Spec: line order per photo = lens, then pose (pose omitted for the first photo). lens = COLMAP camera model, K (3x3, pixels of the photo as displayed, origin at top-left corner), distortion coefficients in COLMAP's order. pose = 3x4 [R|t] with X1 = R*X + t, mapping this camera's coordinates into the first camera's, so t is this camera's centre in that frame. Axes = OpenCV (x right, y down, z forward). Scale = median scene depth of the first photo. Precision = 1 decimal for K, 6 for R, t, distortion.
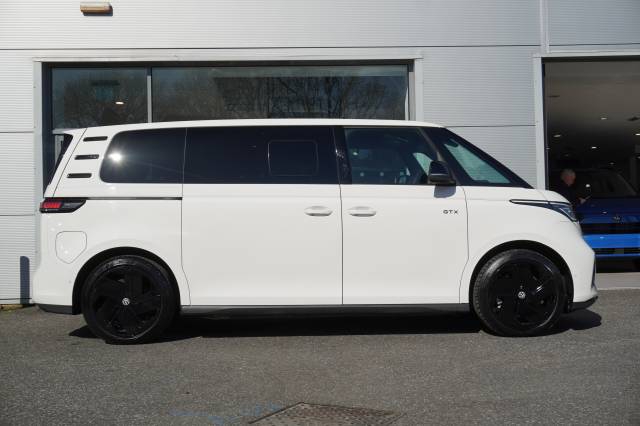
lens RADIAL K [[853.2, 0, 320.6], [0, 853.2, 215.4], [0, 0, 1]] dist [0.059511, 0.000000]
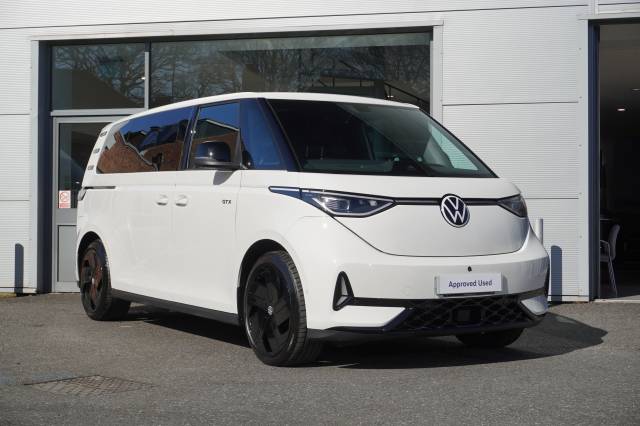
lens RADIAL K [[984.4, 0, 317.0], [0, 984.4, 216.3], [0, 0, 1]] dist [0.011389, 0.000000]
pose [[0.972022, 0.016436, -0.234315, 0.234218], [-0.013987, 0.999829, 0.012112, -0.000848], [0.234474, -0.008496, 0.972085, 0.006784]]
